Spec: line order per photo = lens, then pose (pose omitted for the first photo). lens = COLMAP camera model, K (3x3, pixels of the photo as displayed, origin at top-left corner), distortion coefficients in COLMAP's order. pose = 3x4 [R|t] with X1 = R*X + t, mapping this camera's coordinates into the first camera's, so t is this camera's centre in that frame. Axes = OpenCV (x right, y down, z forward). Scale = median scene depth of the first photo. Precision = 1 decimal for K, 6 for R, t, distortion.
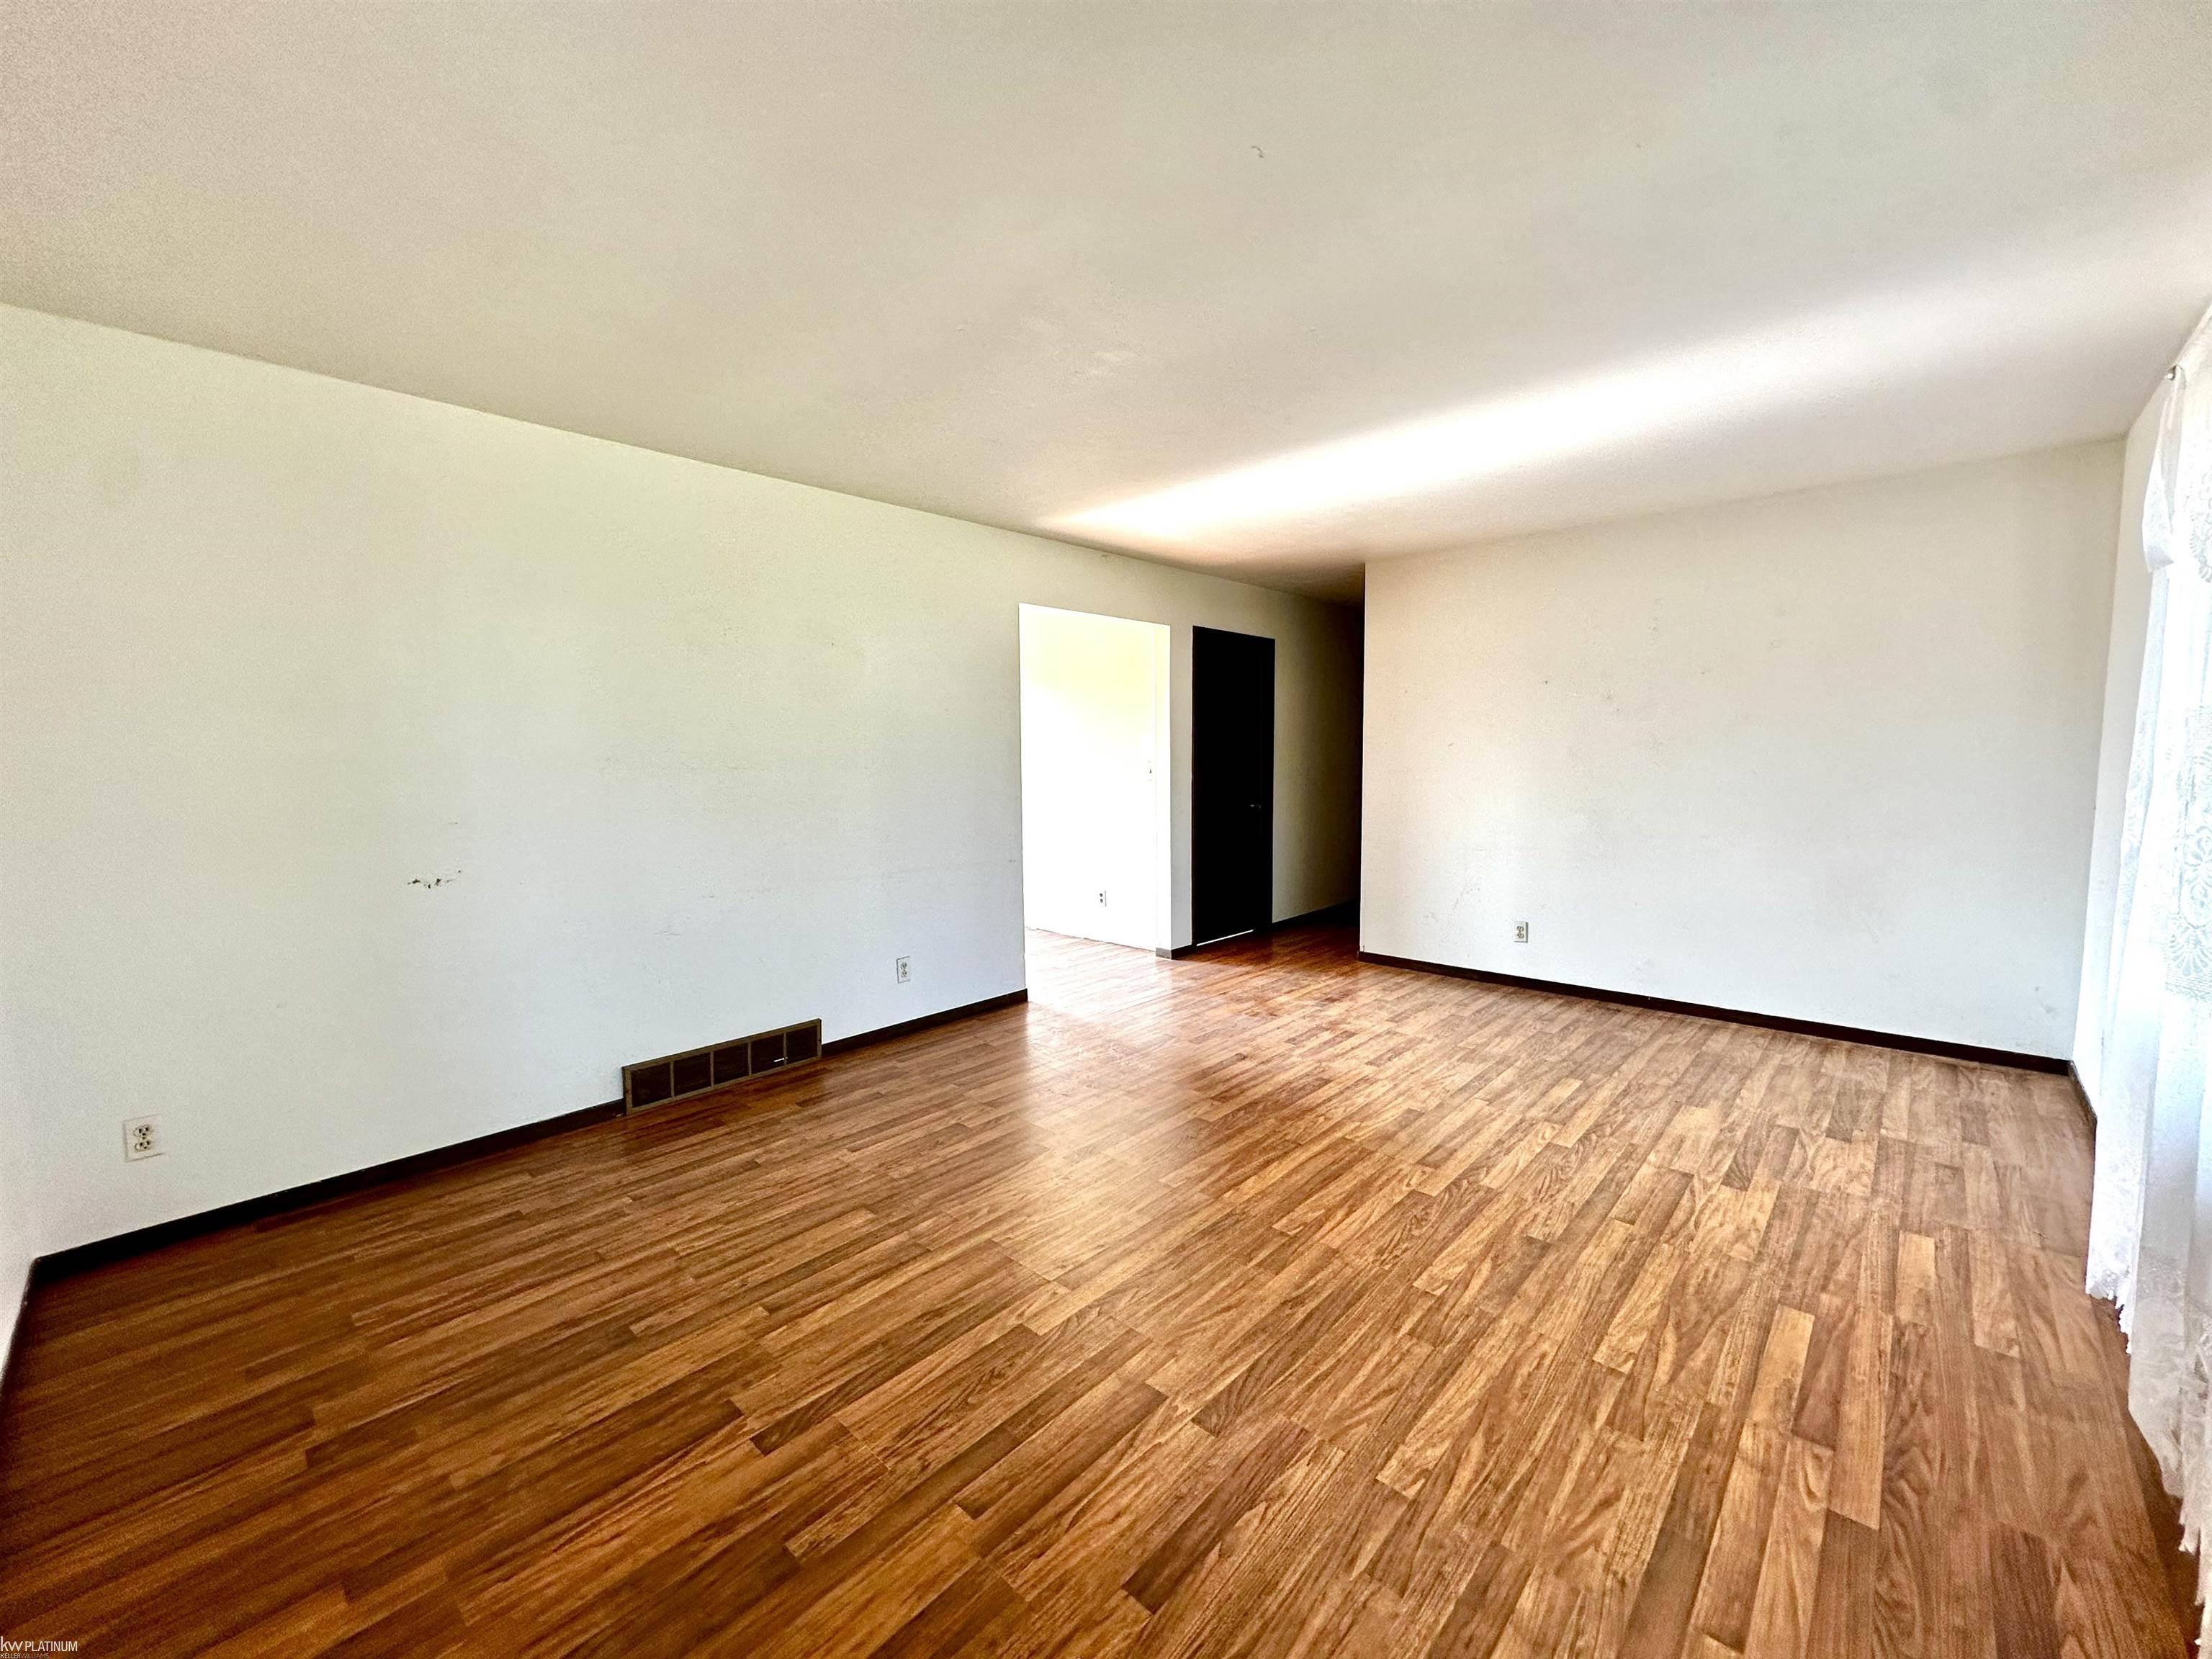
lens RADIAL K [[893.6, 0, 1088.5], [0, 893.6, 832.4], [0, 0, 1]] dist [-0.002808, 0.000118]
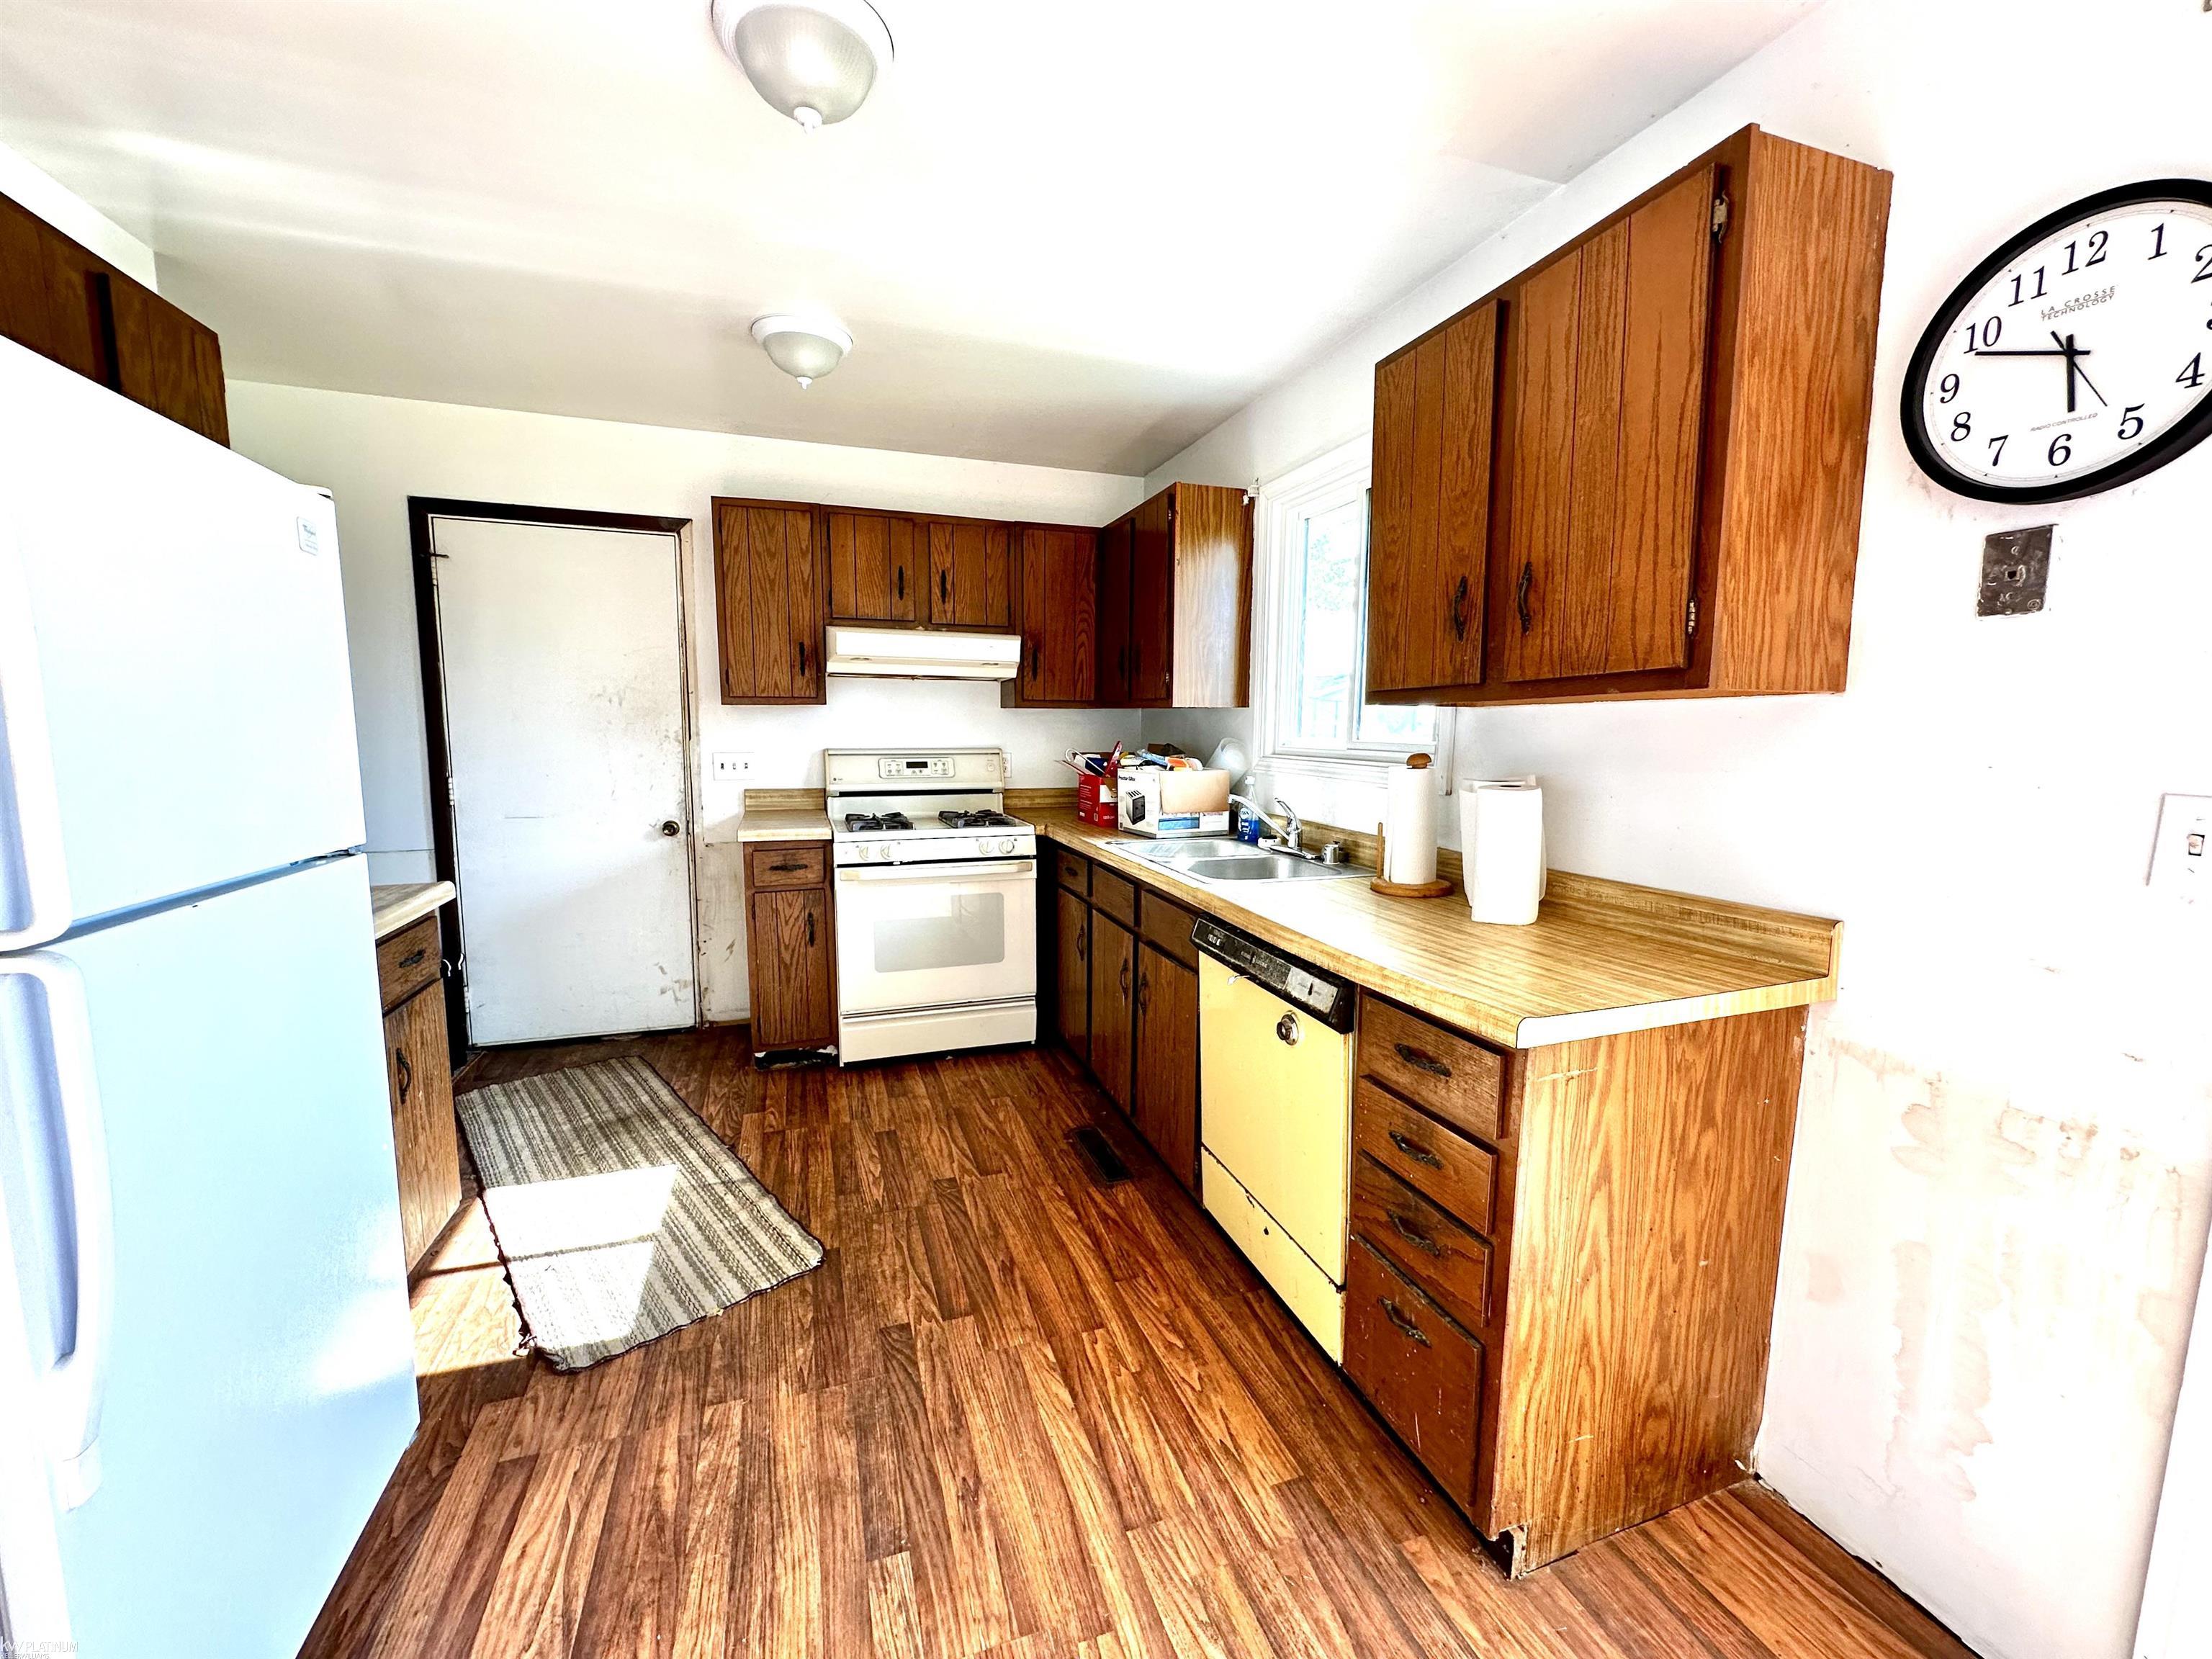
lens RADIAL K [[893.6, 0, 1114.2], [0, 893.6, 829.0], [0, 0, 1]] dist [-0.002808, 0.000118]
pose [[-0.457633, 0.115352, -0.881627, 1.113222], [-0.077770, 0.982556, 0.168927, -0.154327], [0.885734, 0.145871, -0.440679, 1.633627]]
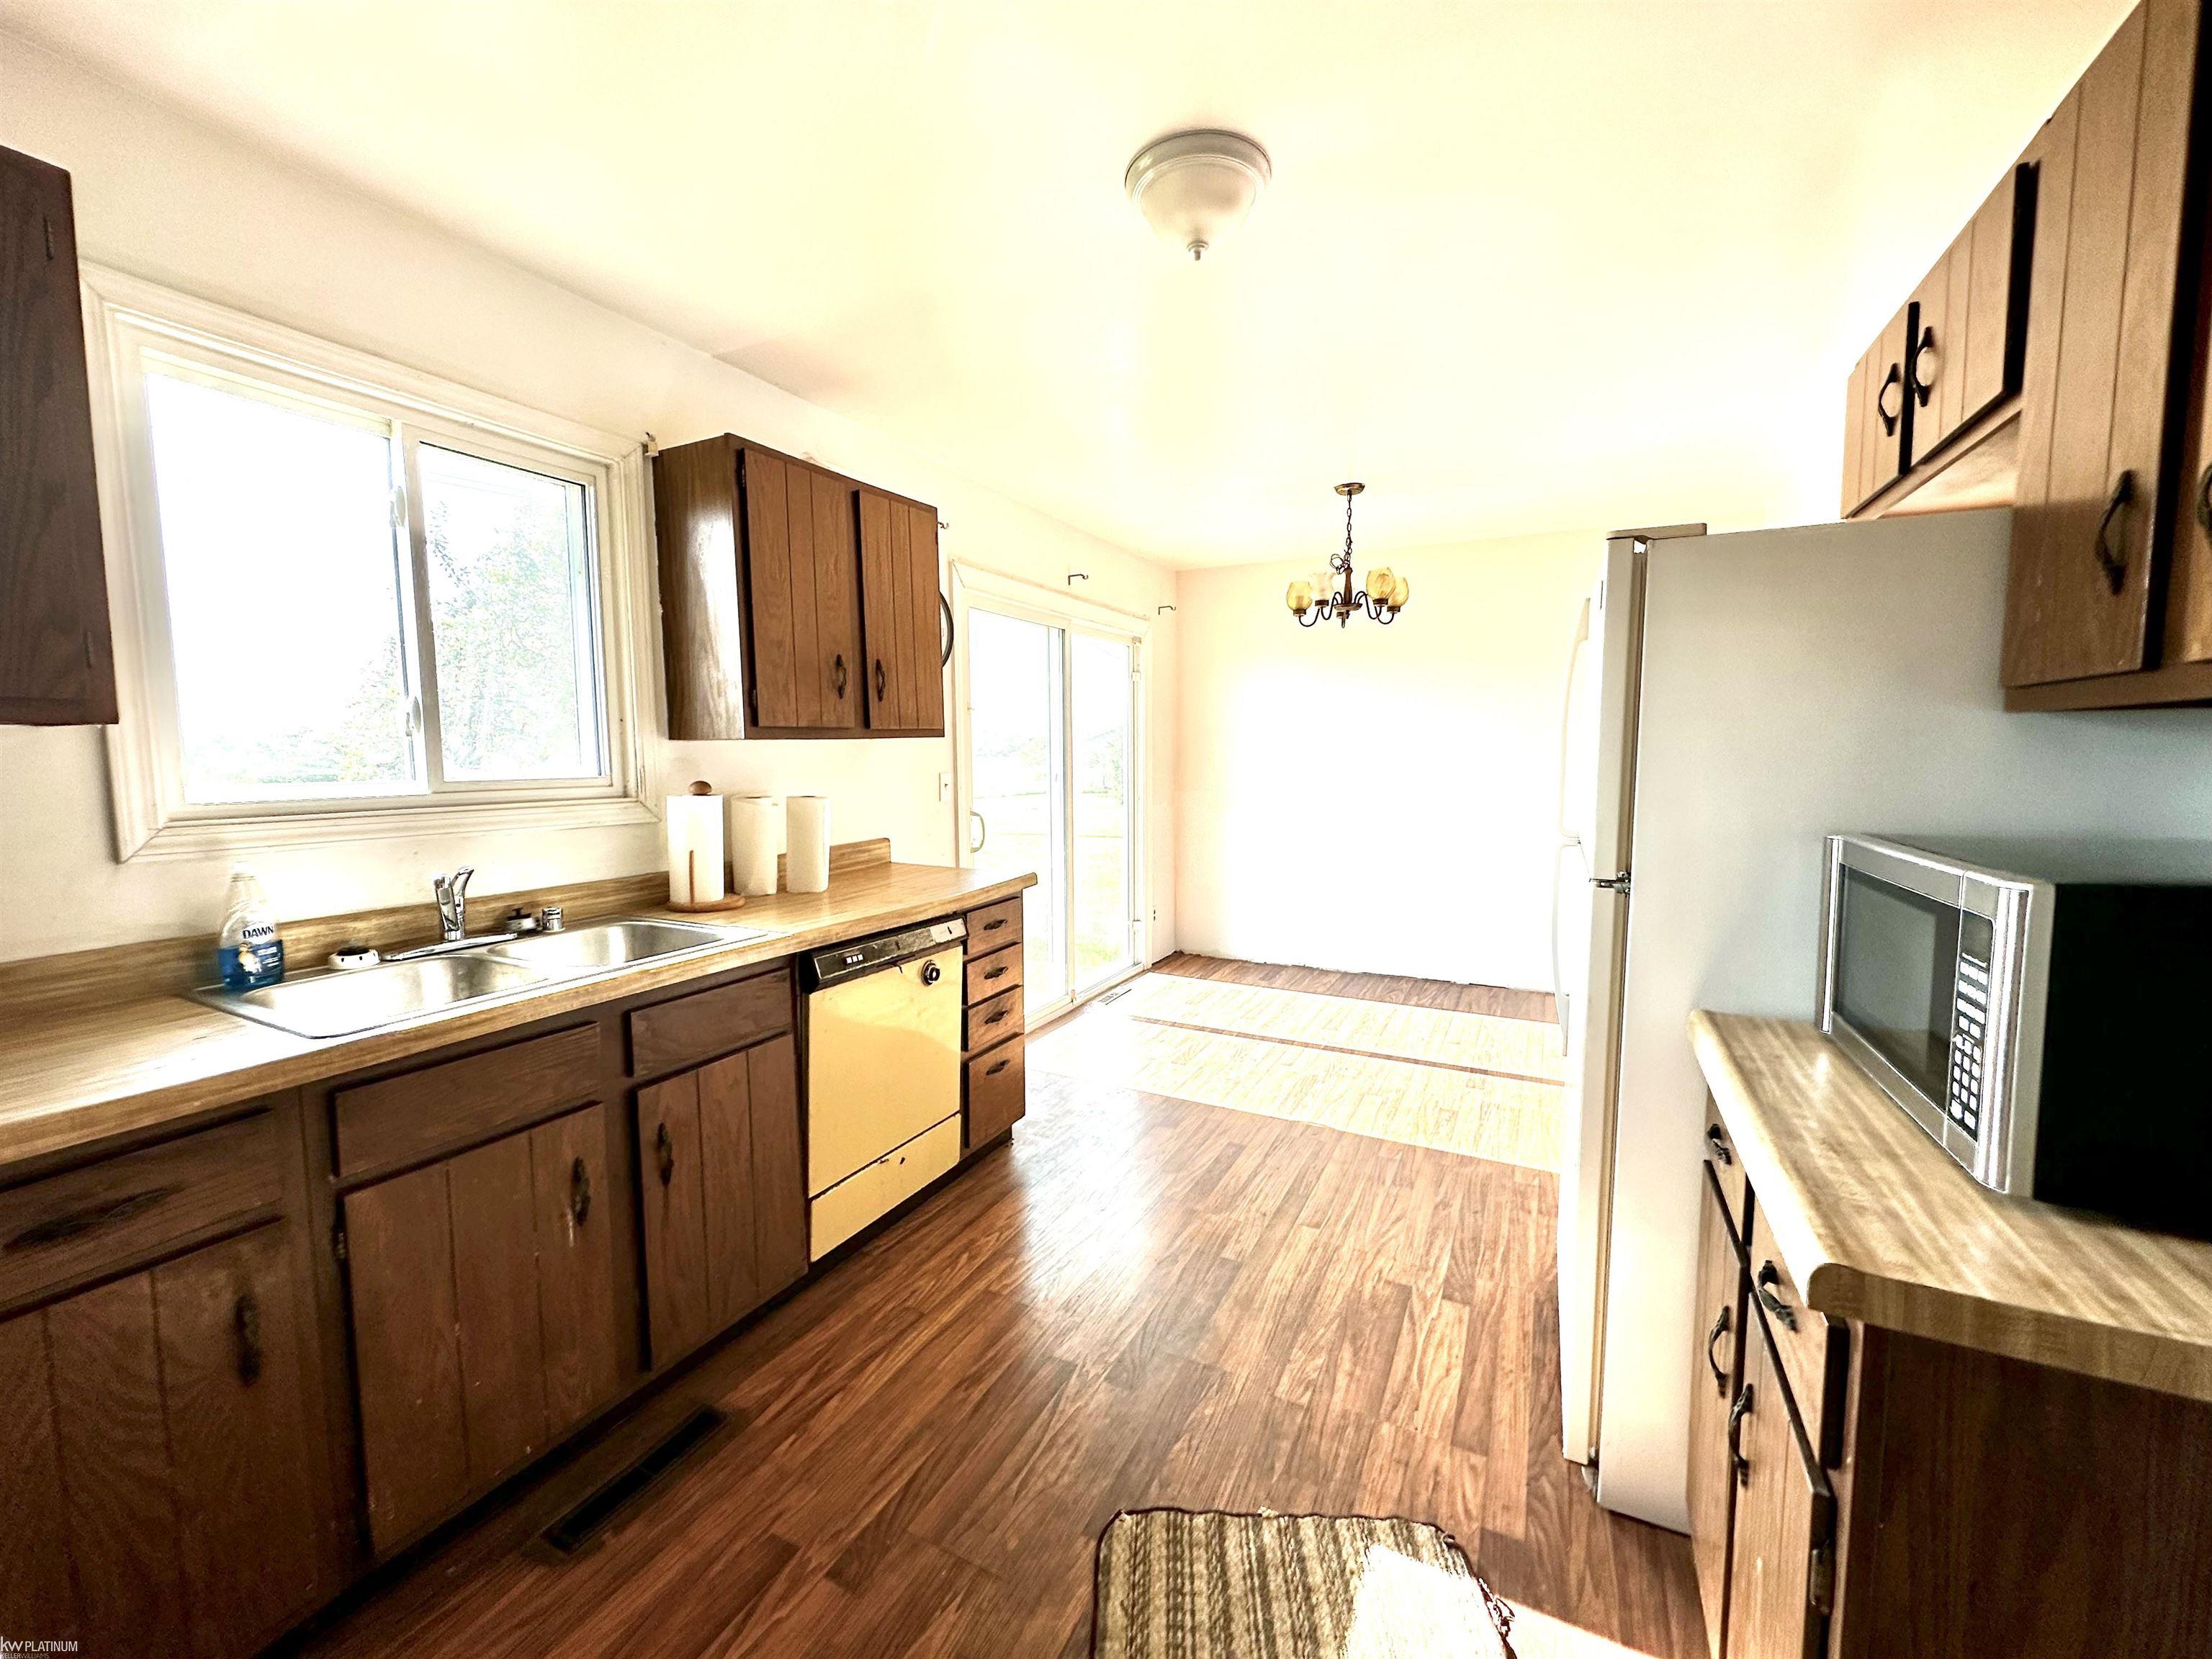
lens RADIAL K [[893.6, 0, 1103.5], [0, 893.6, 820.7], [0, 0, 1]] dist [-0.002808, 0.000118]
pose [[0.958271, -0.012867, 0.285573, 0.126399], [0.015900, 0.999839, -0.008305, -0.015597], [-0.285420, 0.012499, 0.958321, 0.132639]]
